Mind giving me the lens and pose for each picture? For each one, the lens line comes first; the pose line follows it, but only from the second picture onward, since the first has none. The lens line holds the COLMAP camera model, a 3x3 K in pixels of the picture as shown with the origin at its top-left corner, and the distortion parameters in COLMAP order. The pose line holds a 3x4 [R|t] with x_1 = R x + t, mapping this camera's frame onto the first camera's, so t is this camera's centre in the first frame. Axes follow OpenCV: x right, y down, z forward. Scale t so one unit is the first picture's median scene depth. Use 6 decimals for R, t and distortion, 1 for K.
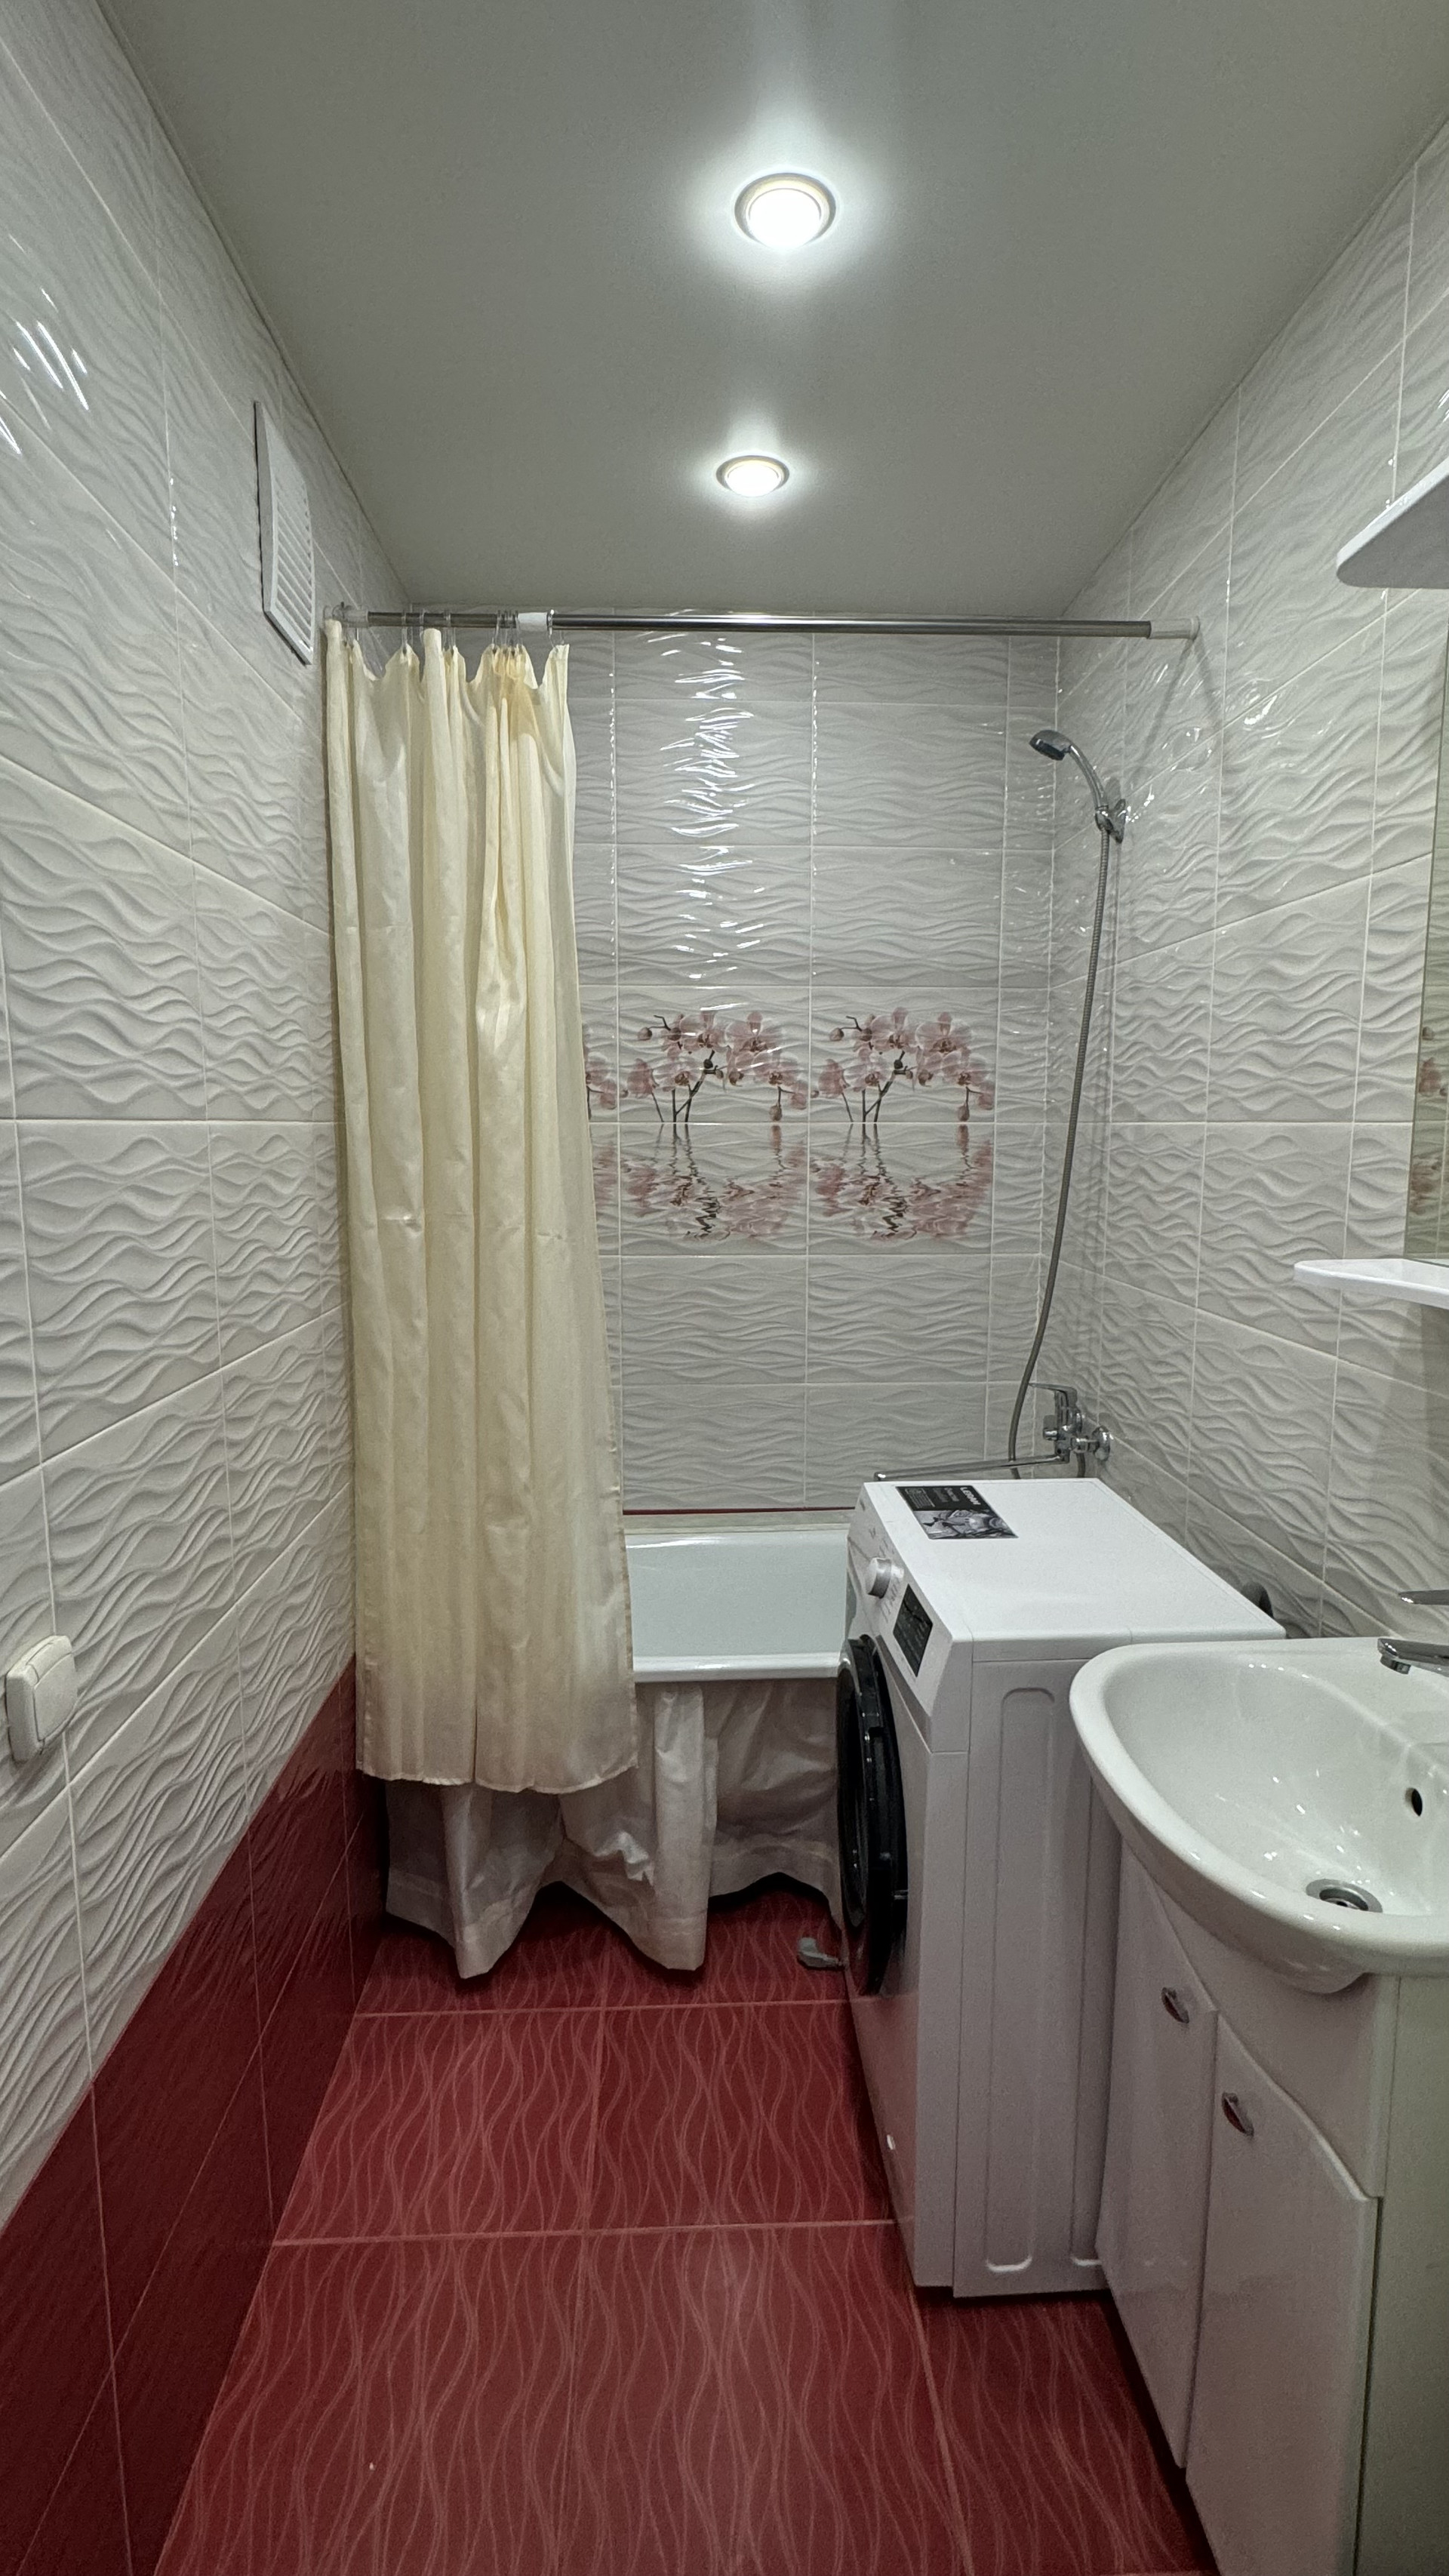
lens RADIAL K [[1223.3, 0, 723.0], [0, 1223.3, 1291.8], [0, 0, 1]] dist [-0.001016, 0.000144]
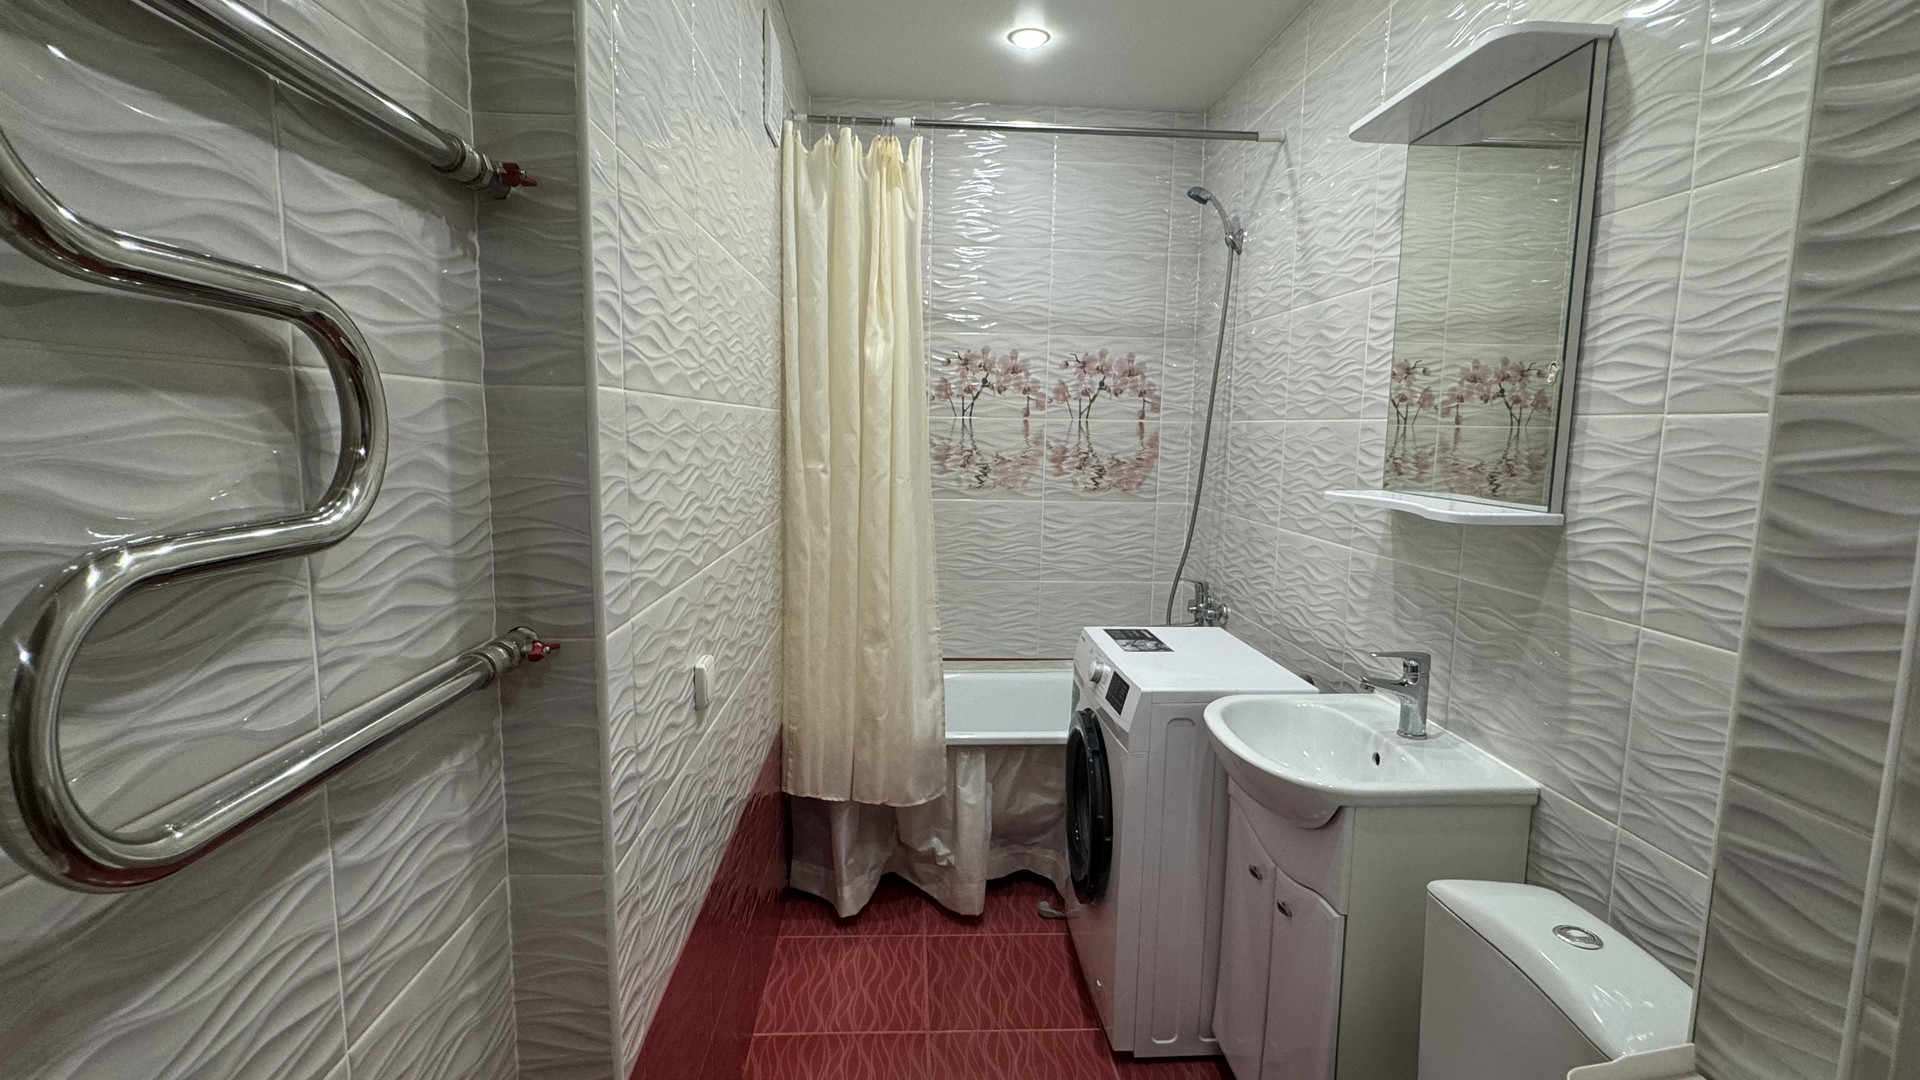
lens RADIAL K [[911.8, 0, 956.7], [0, 911.8, 544.2], [0, 0, 1]] dist [-0.001016, 0.000144]
pose [[0.999744, 0.018519, 0.013009, -0.082148], [-0.018408, 0.999794, -0.008591, 0.054761], [-0.013166, 0.008350, 0.999878, -0.274790]]
